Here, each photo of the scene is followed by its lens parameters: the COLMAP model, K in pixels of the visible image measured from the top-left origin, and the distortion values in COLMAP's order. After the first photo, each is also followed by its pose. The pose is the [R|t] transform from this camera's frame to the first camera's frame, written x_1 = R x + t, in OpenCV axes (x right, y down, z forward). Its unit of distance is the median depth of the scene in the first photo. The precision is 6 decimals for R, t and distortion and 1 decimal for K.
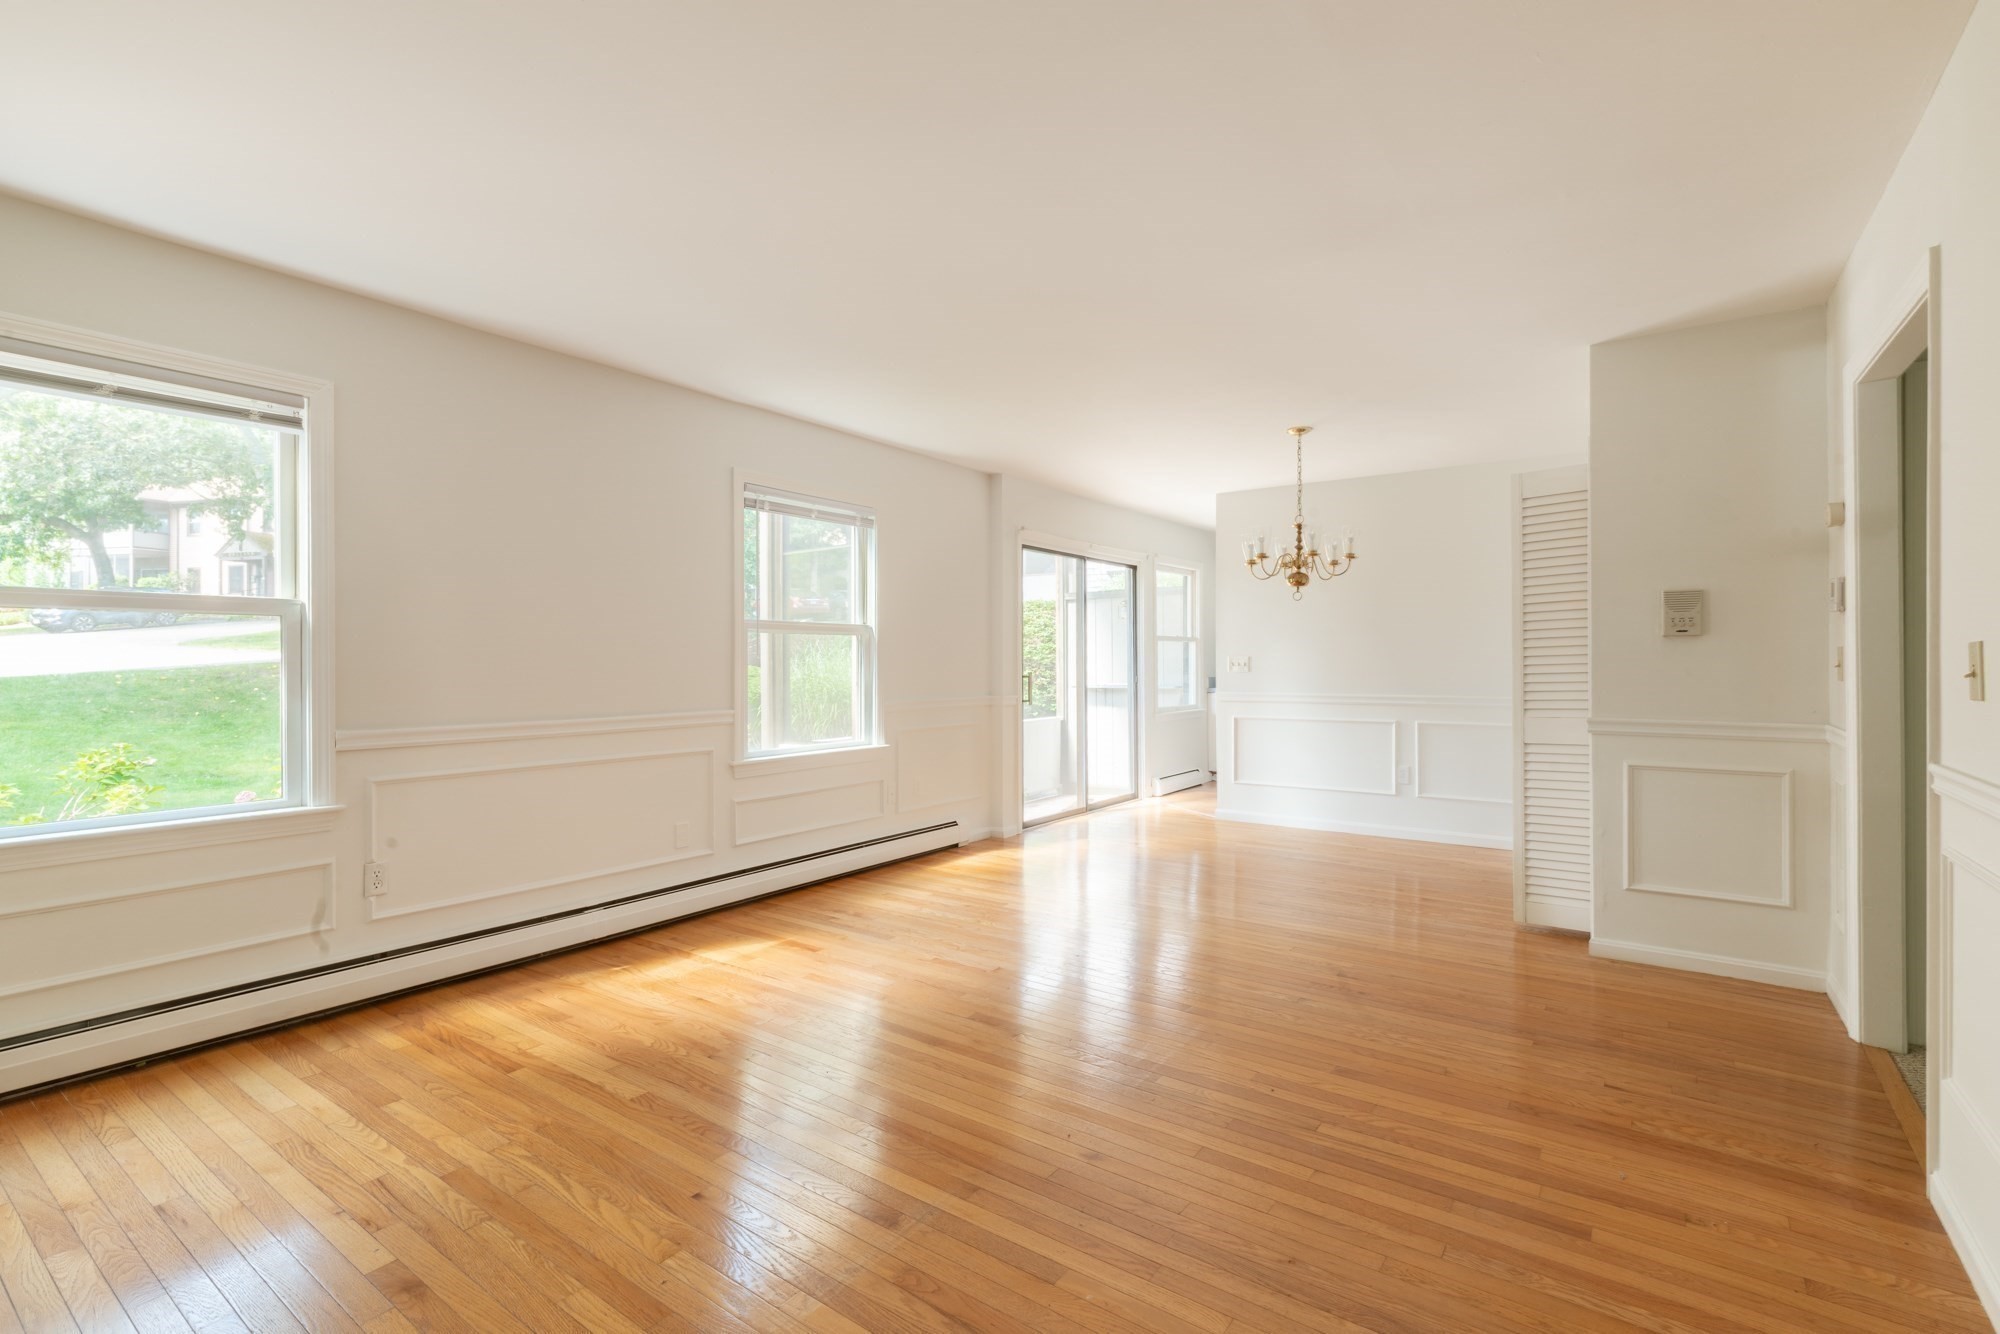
lens RADIAL K [[914.1, 0, 1010.1], [0, 914.1, 659.1], [0, 0, 1]] dist [0.001539, 0.000082]
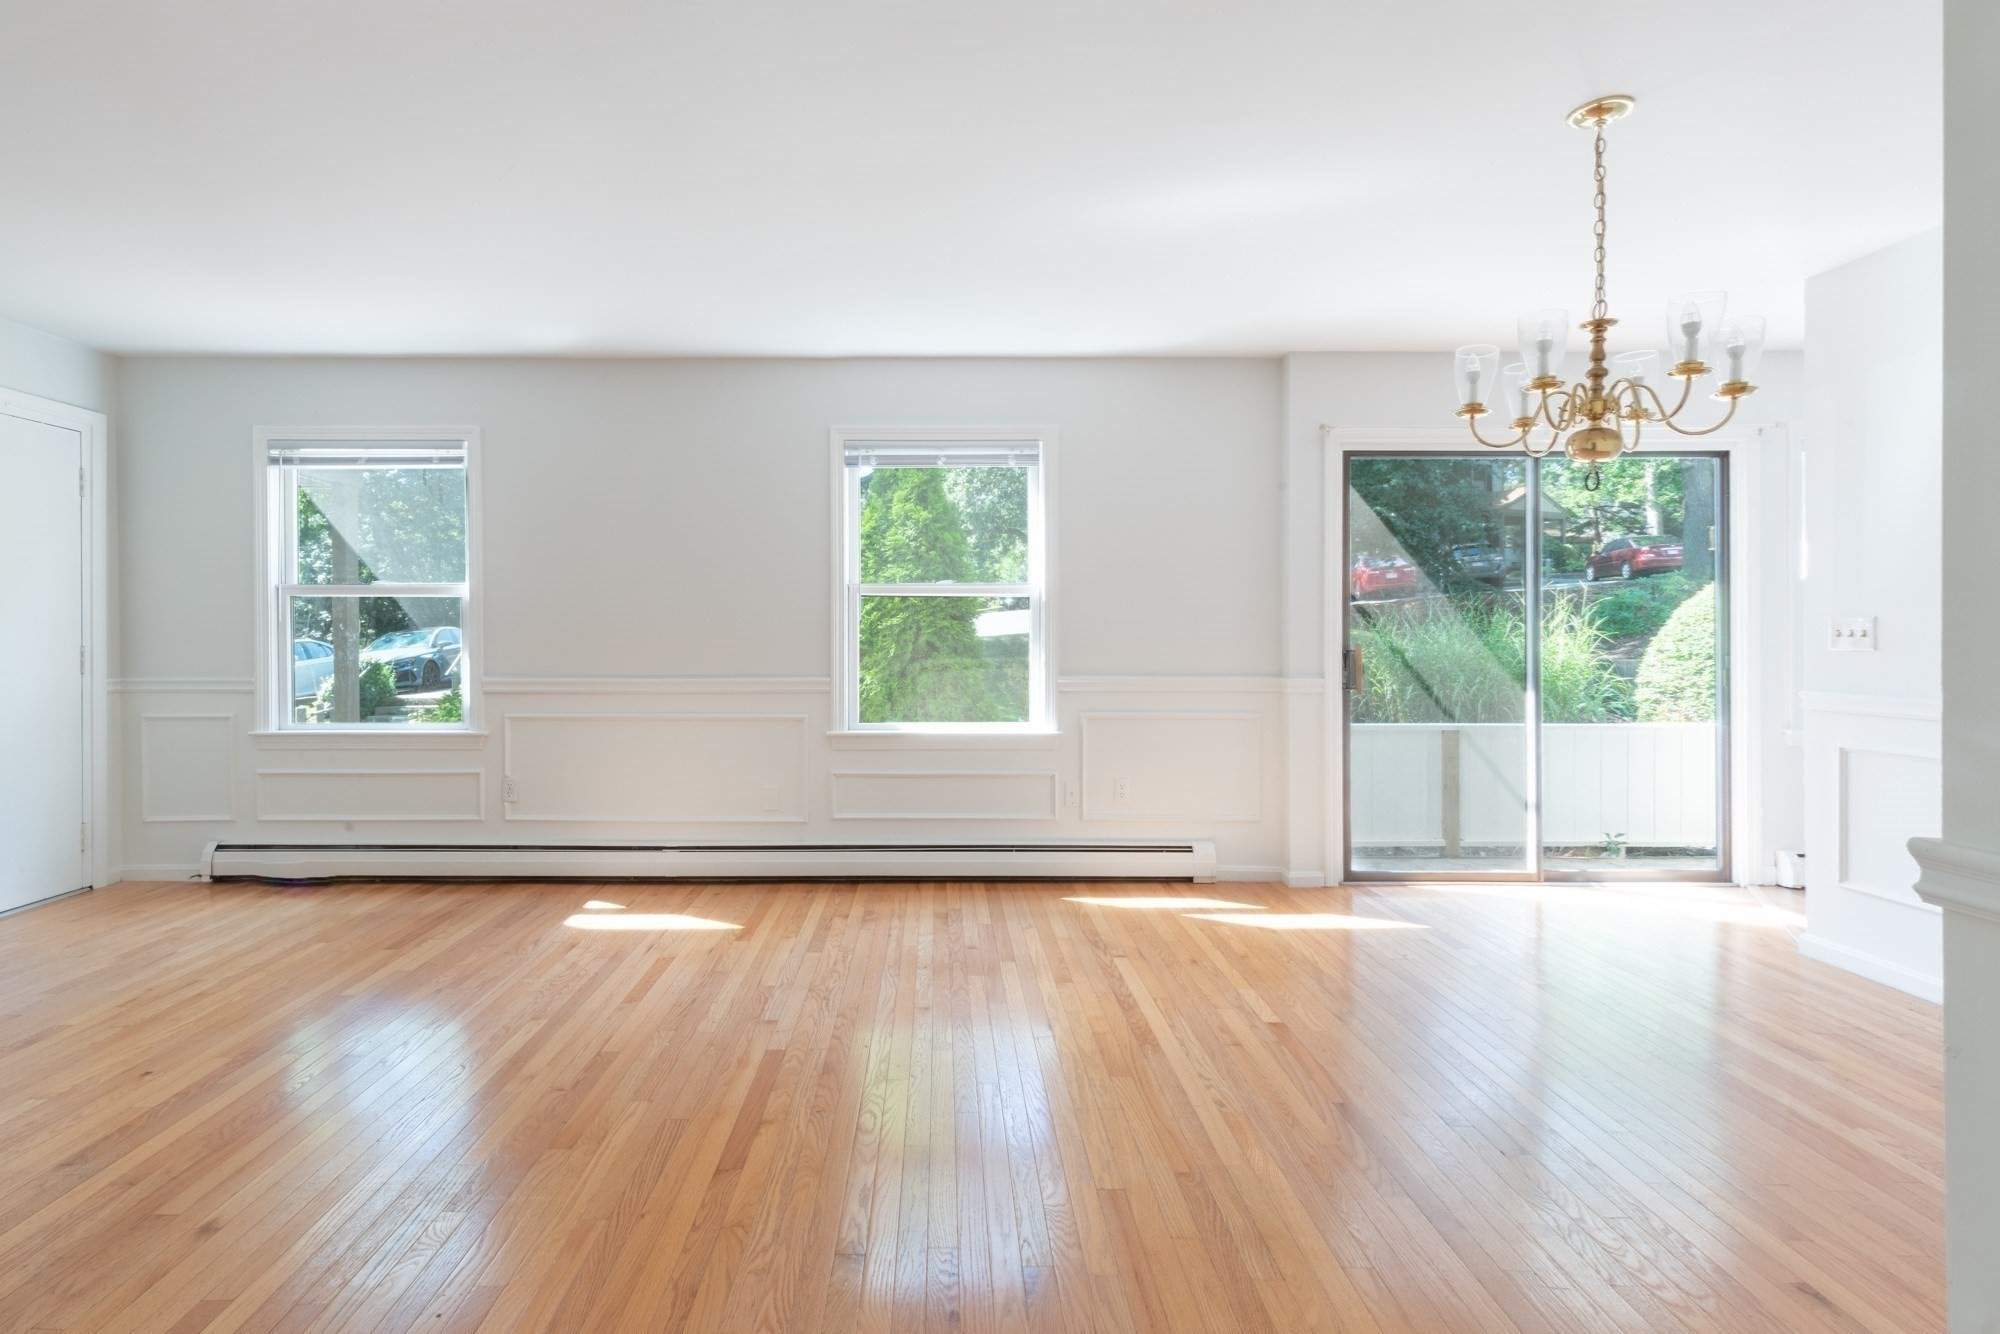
lens RADIAL K [[936.9, 0, 928.5], [0, 936.9, 632.7], [0, 0, 1]] dist [0.001987, -0.000282]
pose [[0.573477, 0.003282, -0.819215, 0.553855], [0.001283, 0.999987, 0.004904, 0.002674], [0.819221, -0.003864, 0.573466, 0.504185]]
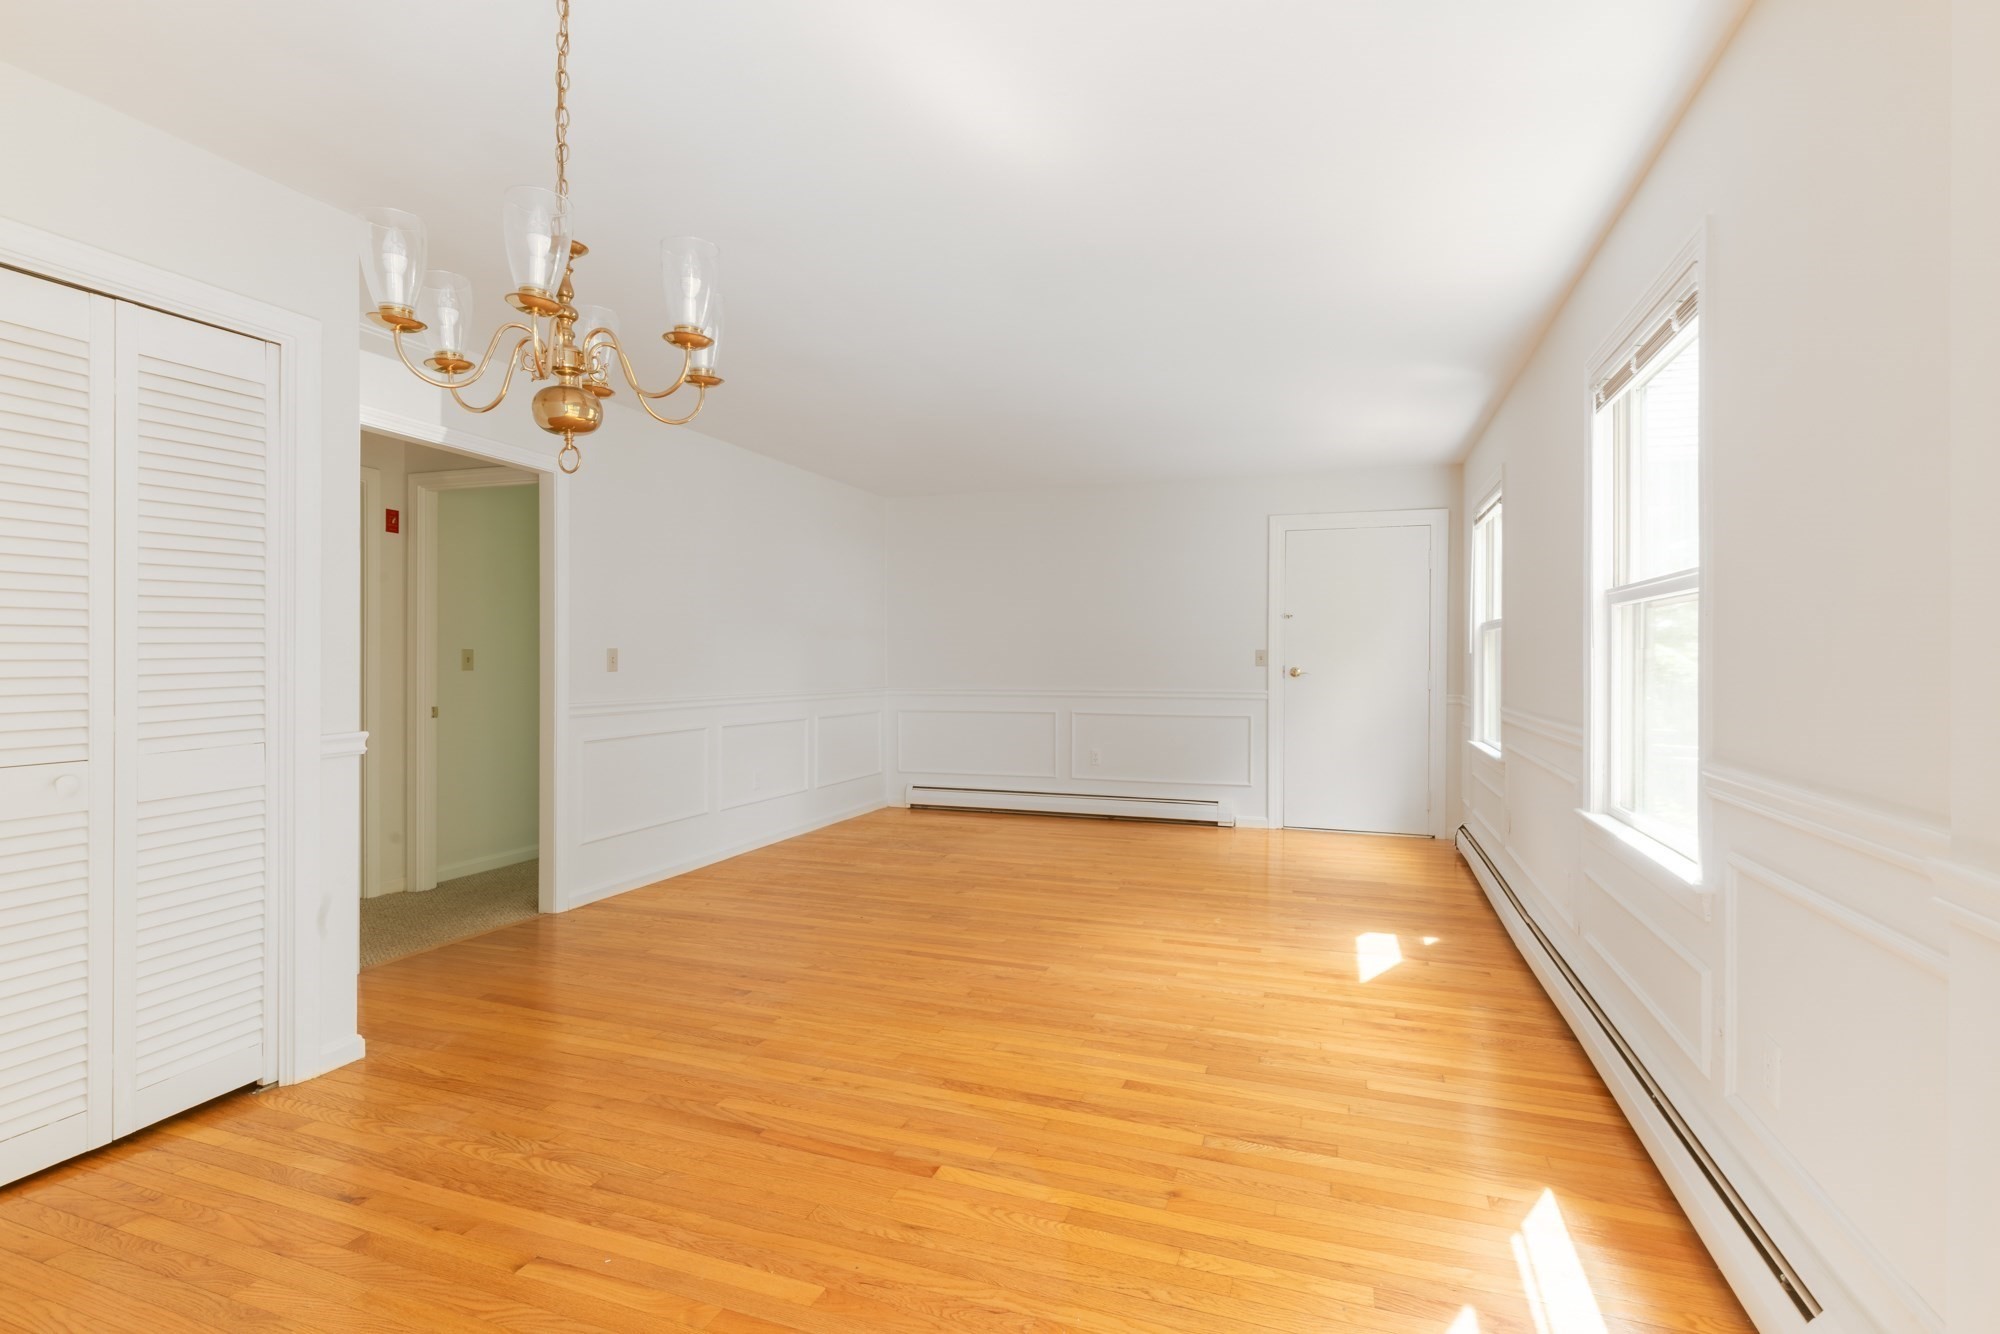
lens RADIAL K [[943.1, 0, 1009.2], [0, 943.1, 662.4], [0, 0, 1]] dist [-0.000581, -0.000723]
pose [[-0.960221, -0.000724, -0.279242, 0.280856], [-0.001510, 0.999995, 0.002602, 0.003919], [0.279239, 0.002920, -0.960217, 1.498442]]
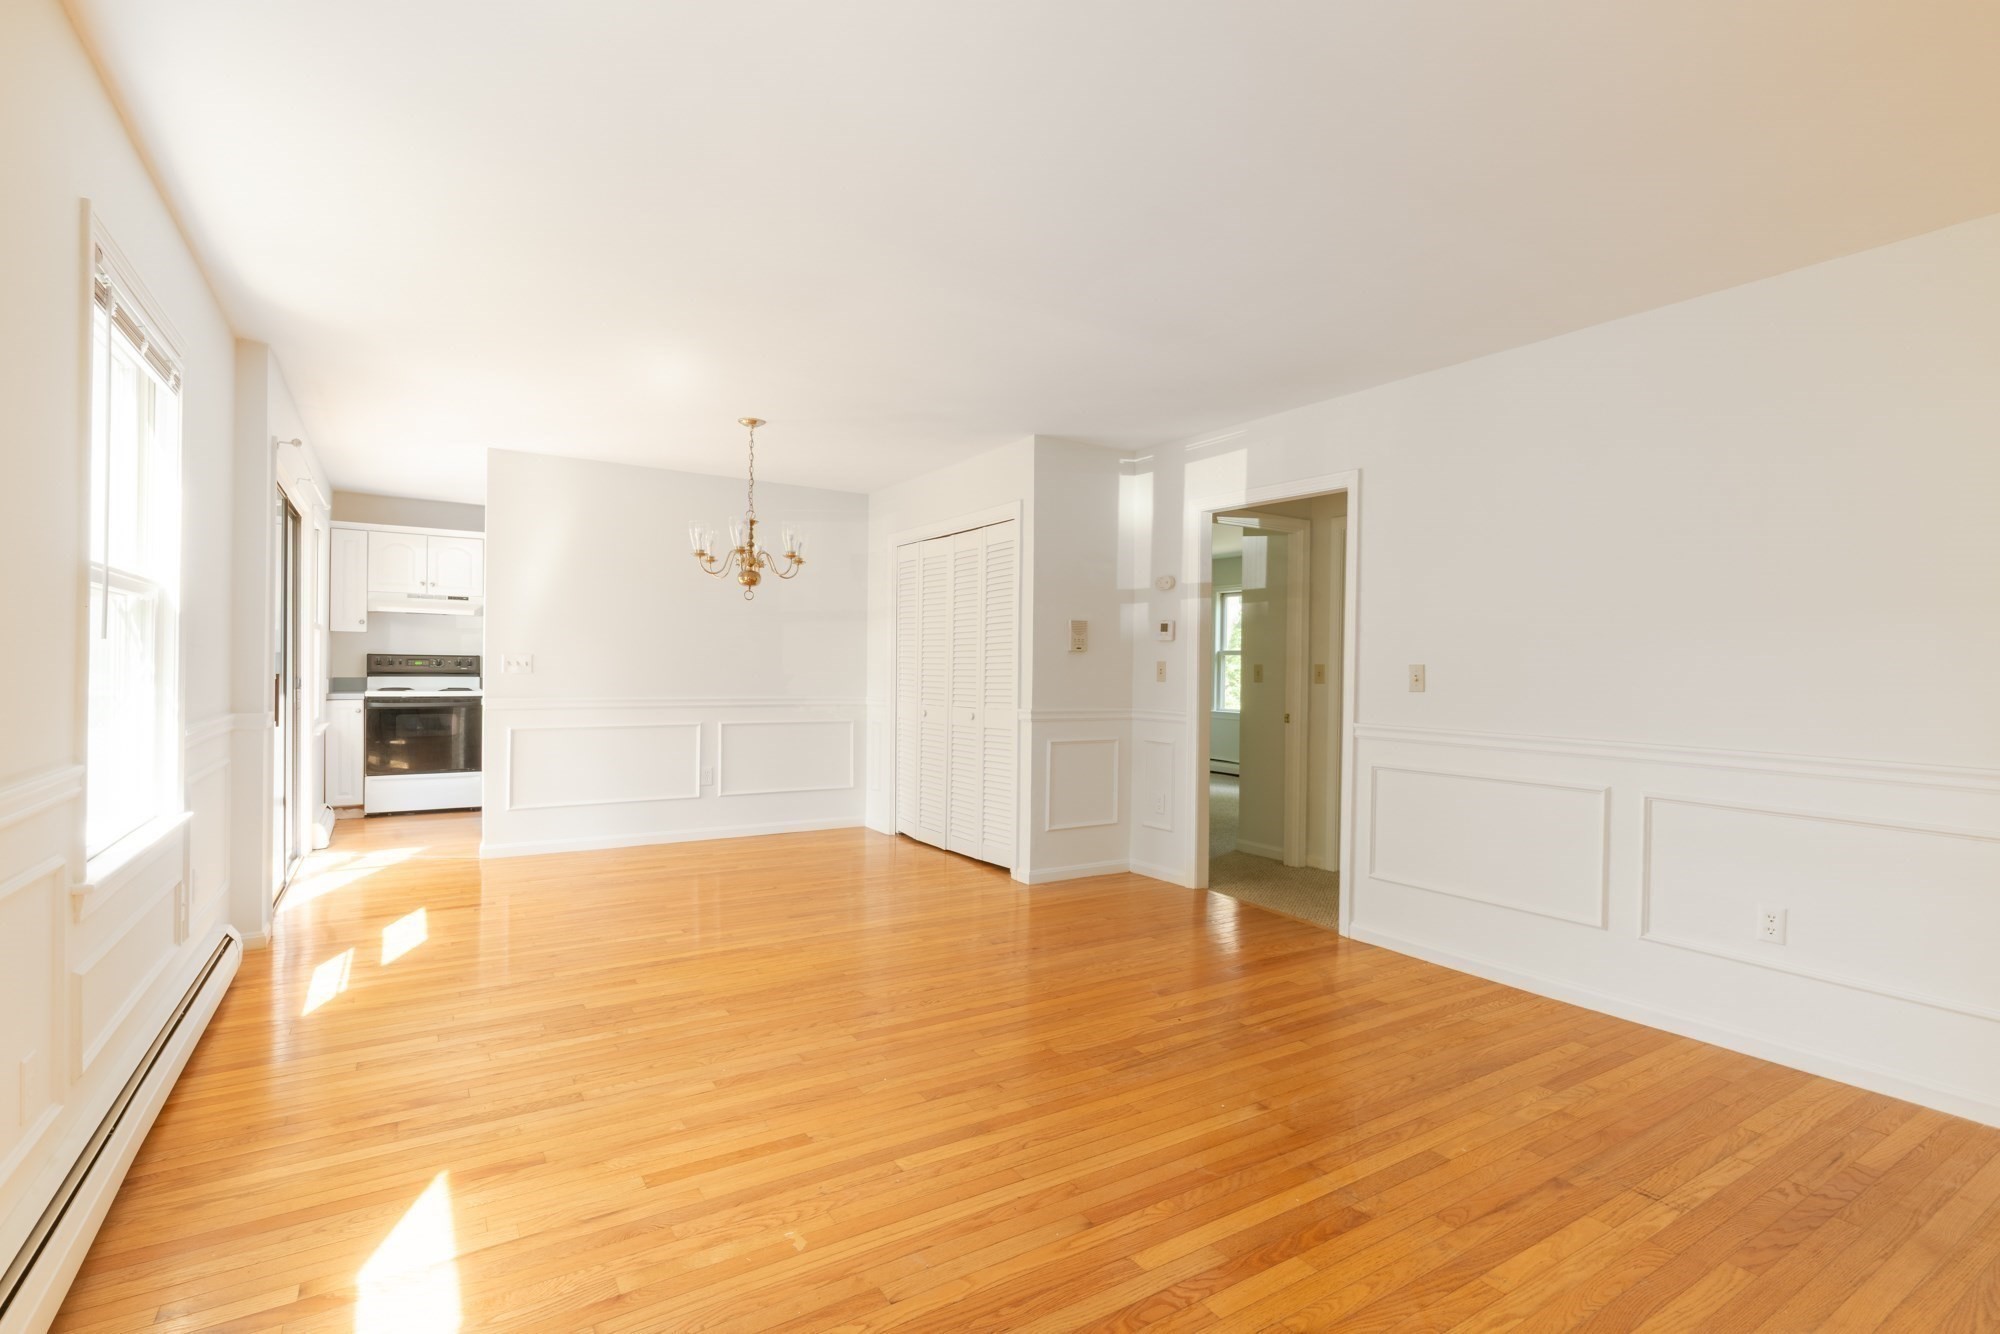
lens RADIAL K [[934.8, 0, 1002.4], [0, 934.8, 672.4], [0, 0, 1]] dist [-0.002168, -0.000452]
pose [[0.370760, 0.001545, 0.928727, -0.534723], [-0.018238, 0.999818, 0.005618, 0.001449], [-0.928550, -0.019021, 0.370721, 0.423268]]
